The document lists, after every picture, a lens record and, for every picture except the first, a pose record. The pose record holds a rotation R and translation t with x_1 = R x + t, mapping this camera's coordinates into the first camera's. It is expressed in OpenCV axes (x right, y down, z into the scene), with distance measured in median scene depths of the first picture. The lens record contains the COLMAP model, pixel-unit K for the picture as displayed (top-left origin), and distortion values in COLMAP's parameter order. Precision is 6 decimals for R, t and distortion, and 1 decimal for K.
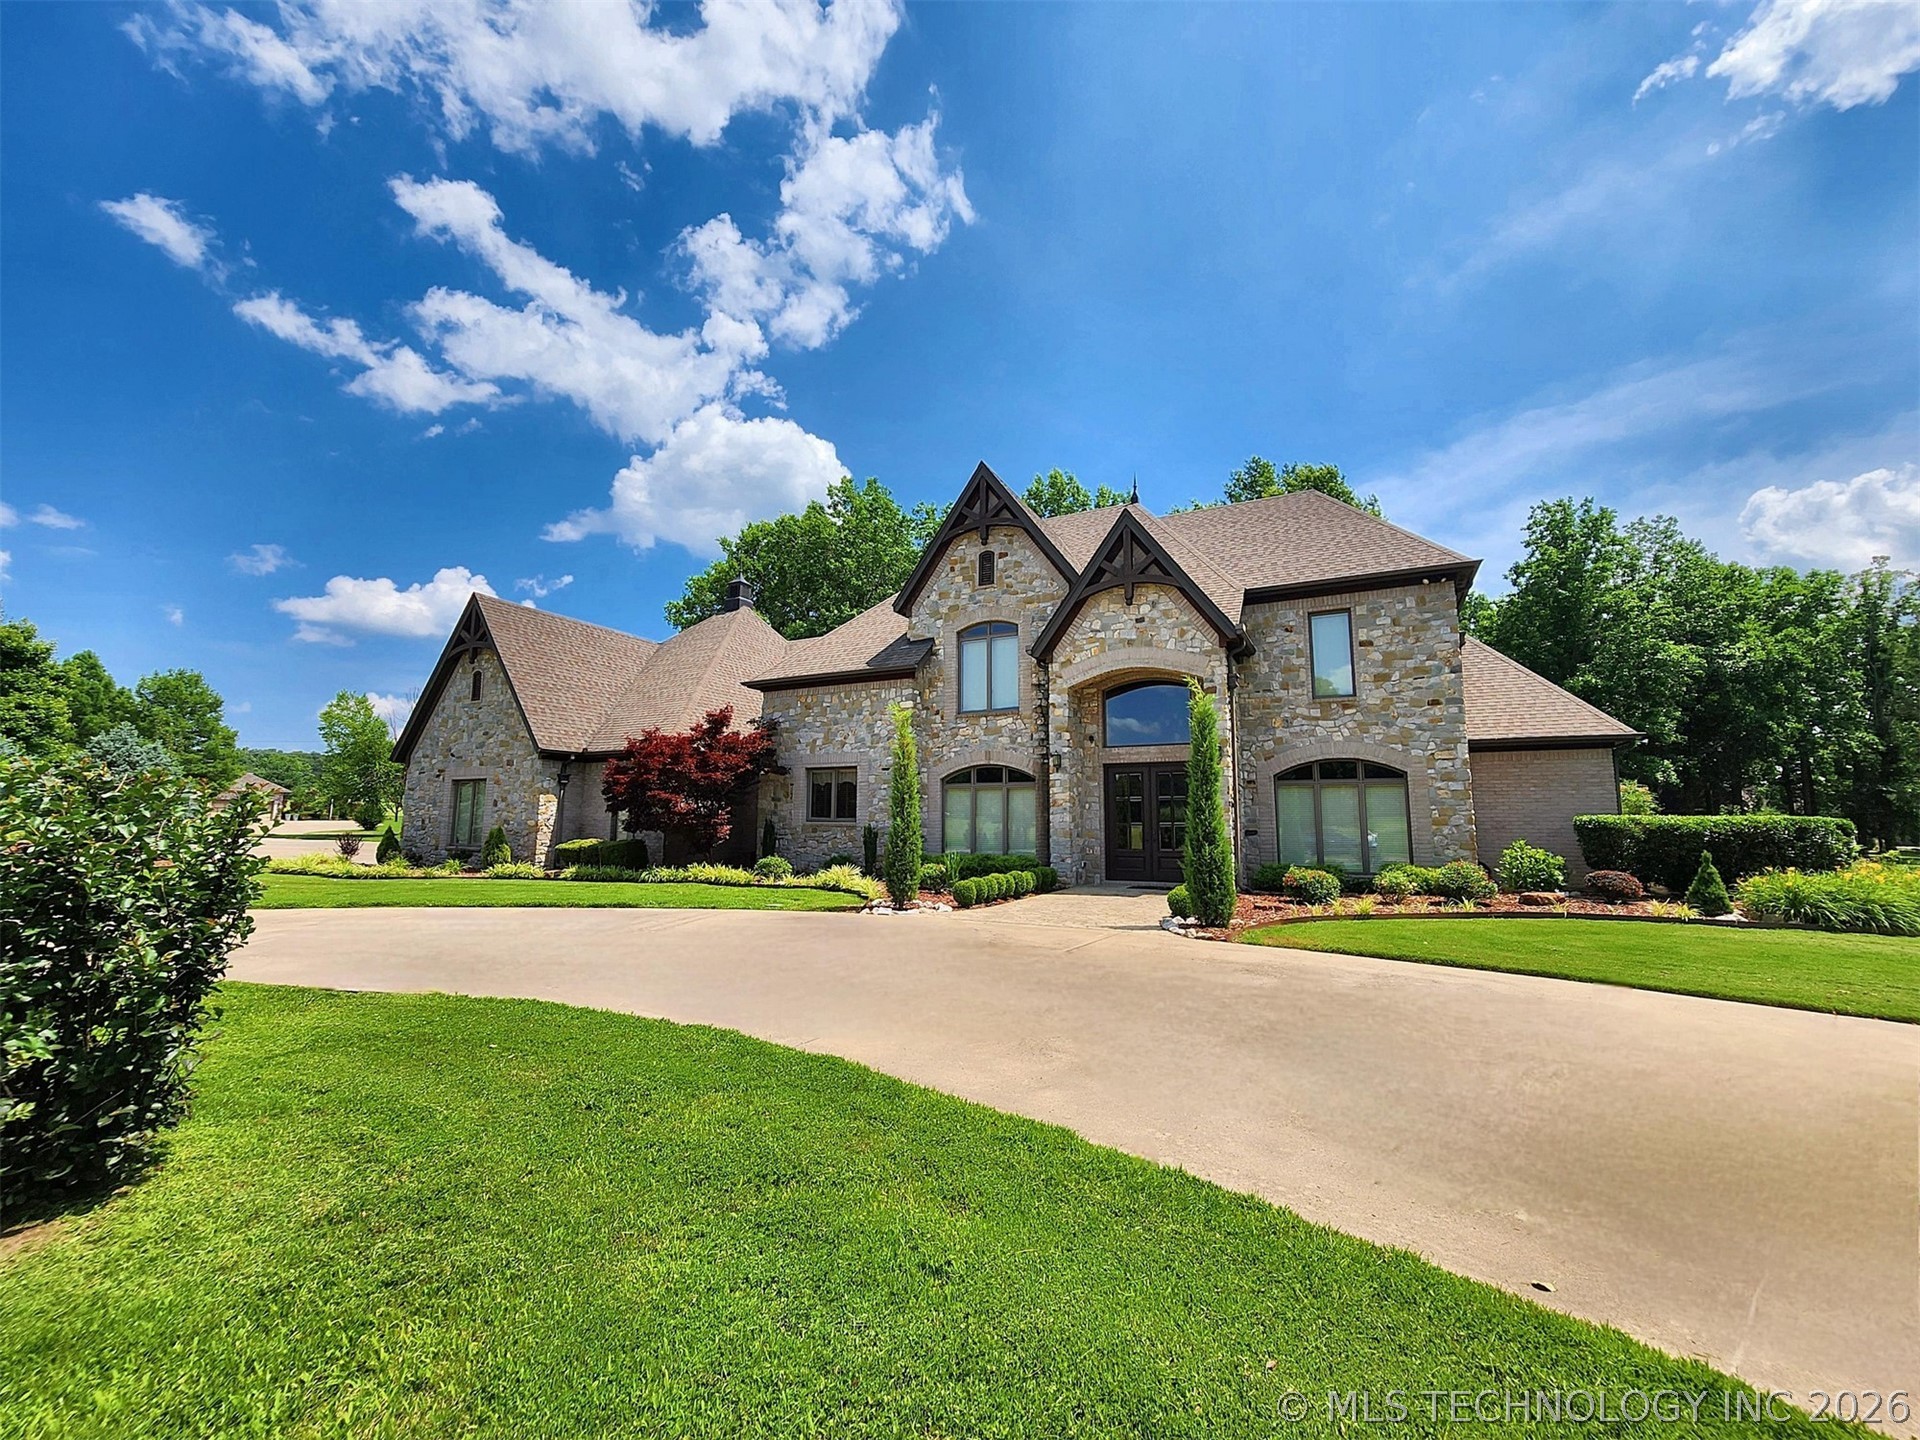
lens RADIAL K [[777.3, 0, 968.0], [0, 777.3, 721.2], [0, 0, 1]] dist [0.000056, -0.000268]
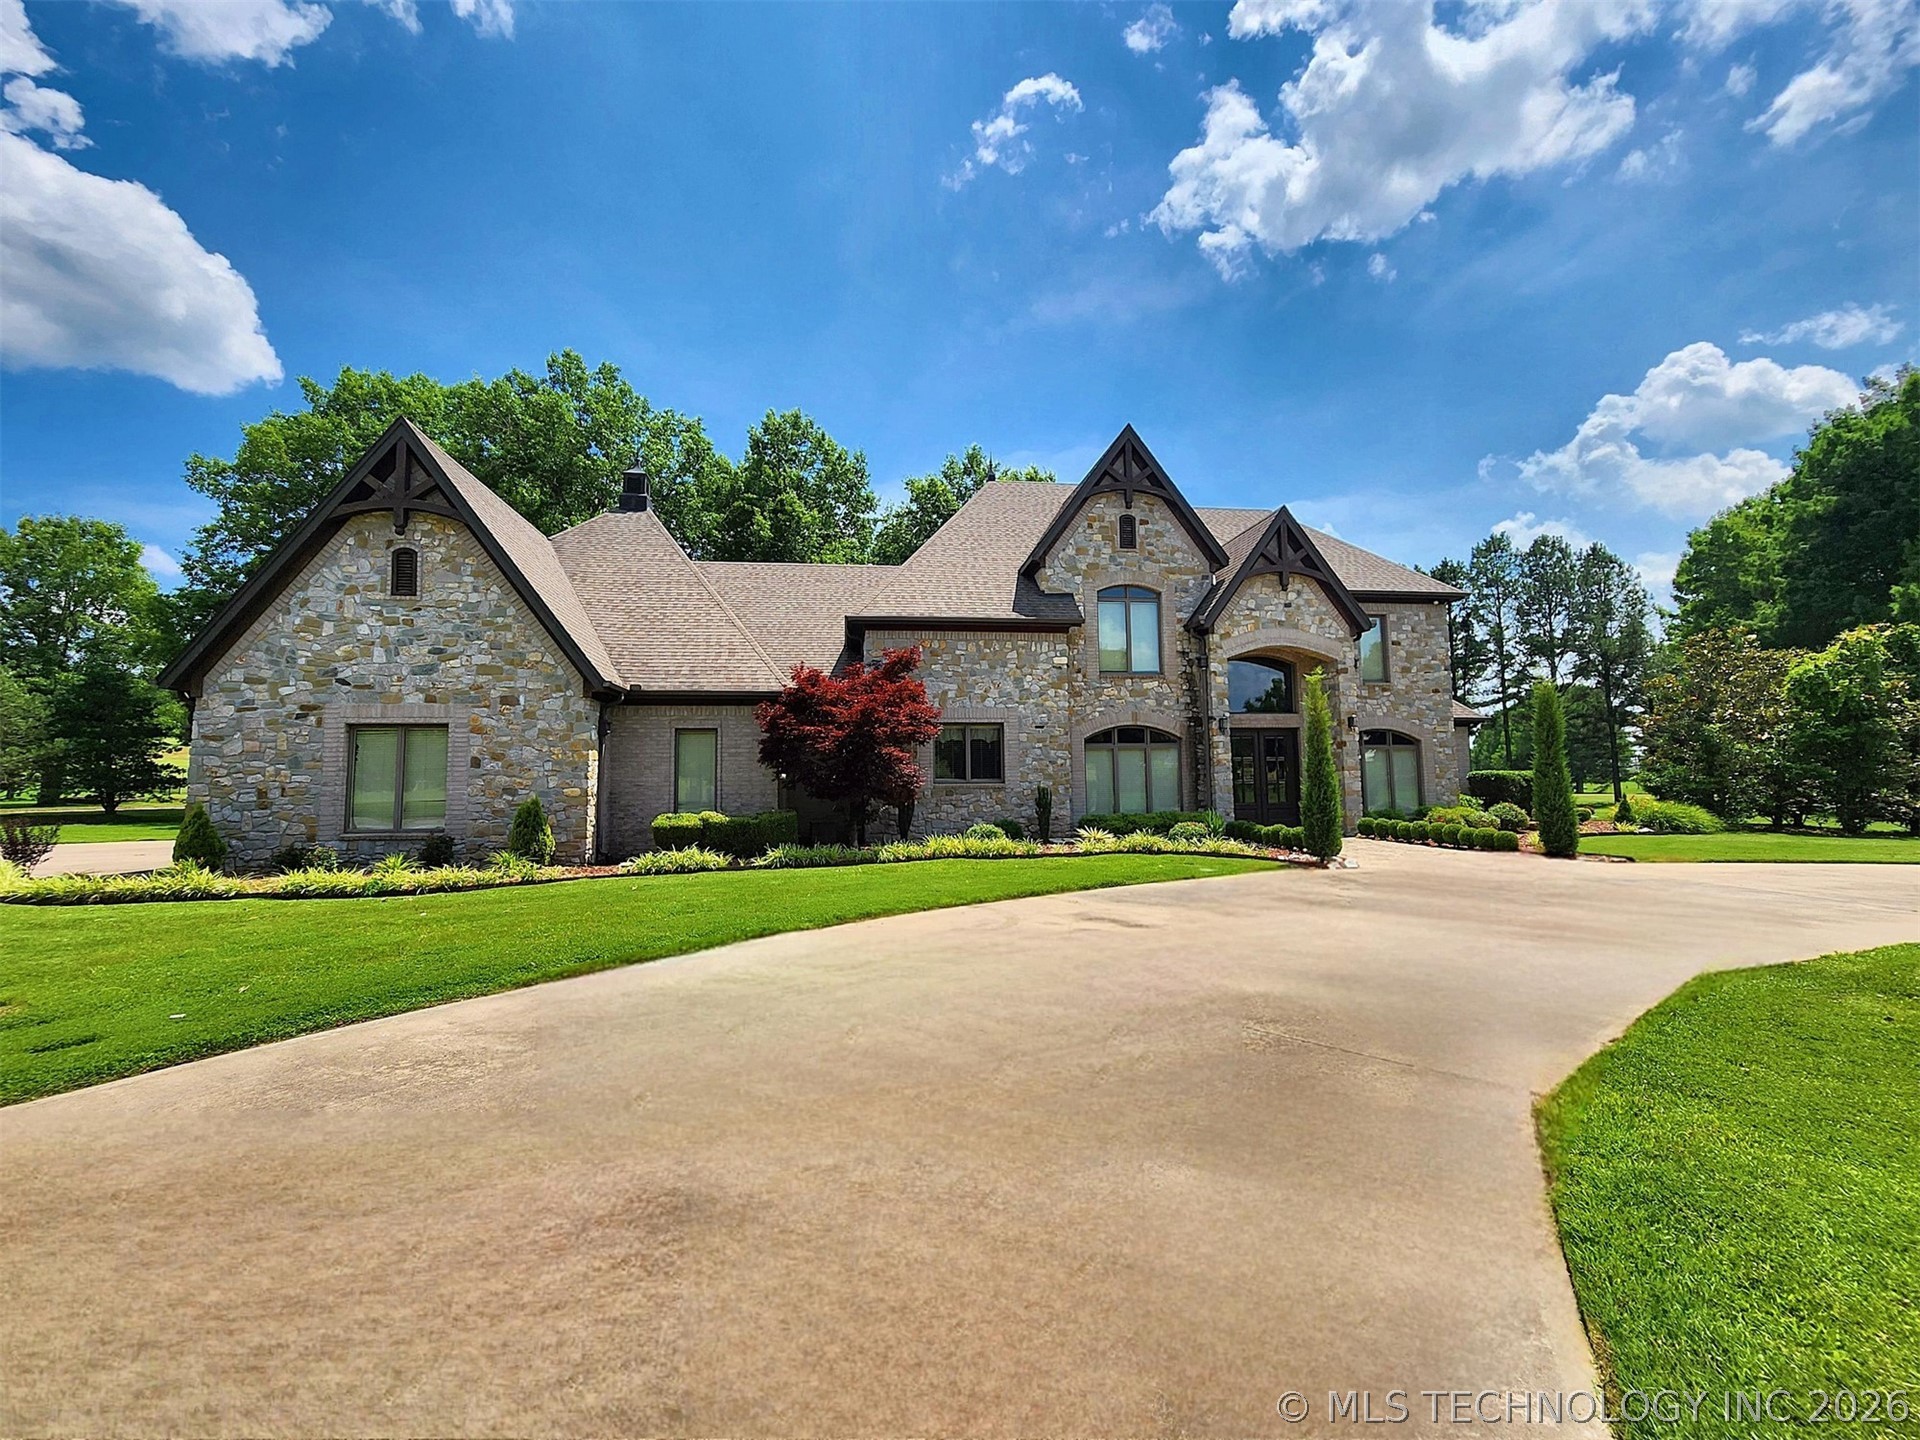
lens RADIAL K [[782.5, 0, 963.6], [0, 782.5, 714.9], [0, 0, 1]] dist [0.000441, -0.000653]
pose [[0.815816, 0.035549, 0.577218, -0.732931], [-0.060801, 0.997850, 0.024480, 0.029519], [-0.575107, -0.055066, 0.816223, 0.277813]]
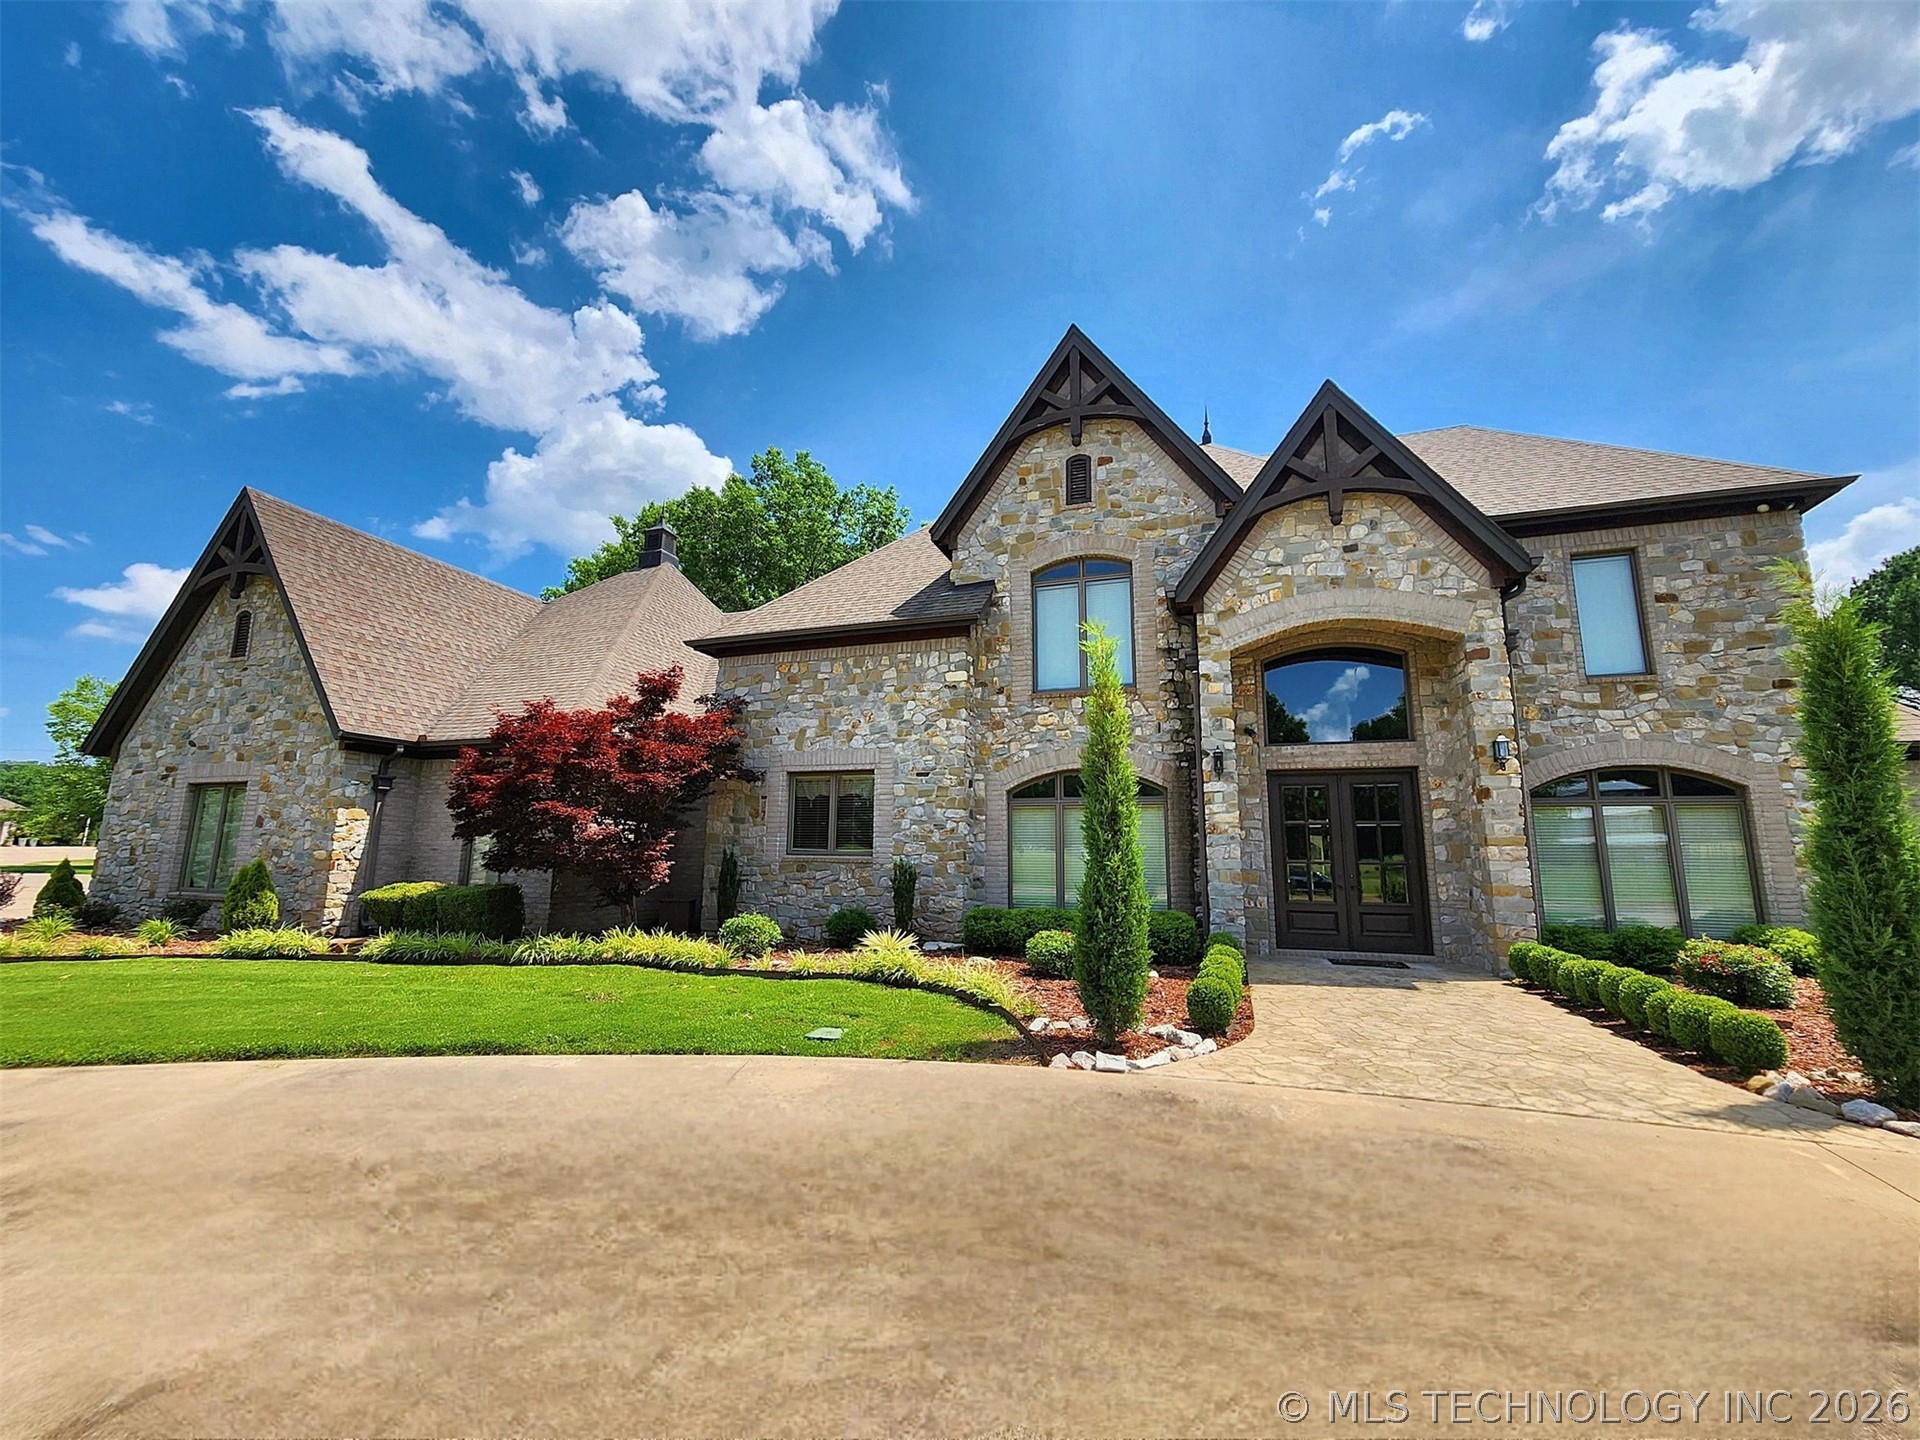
lens RADIAL K [[777.5, 0, 963.8], [0, 777.5, 721.2], [0, 0, 1]] dist [-0.001770, -0.000214]
pose [[0.989971, 0.028102, 0.138449, -0.163292], [-0.023032, 0.999009, -0.038092, 0.041376], [-0.139383, 0.034521, 0.989637, 0.352685]]
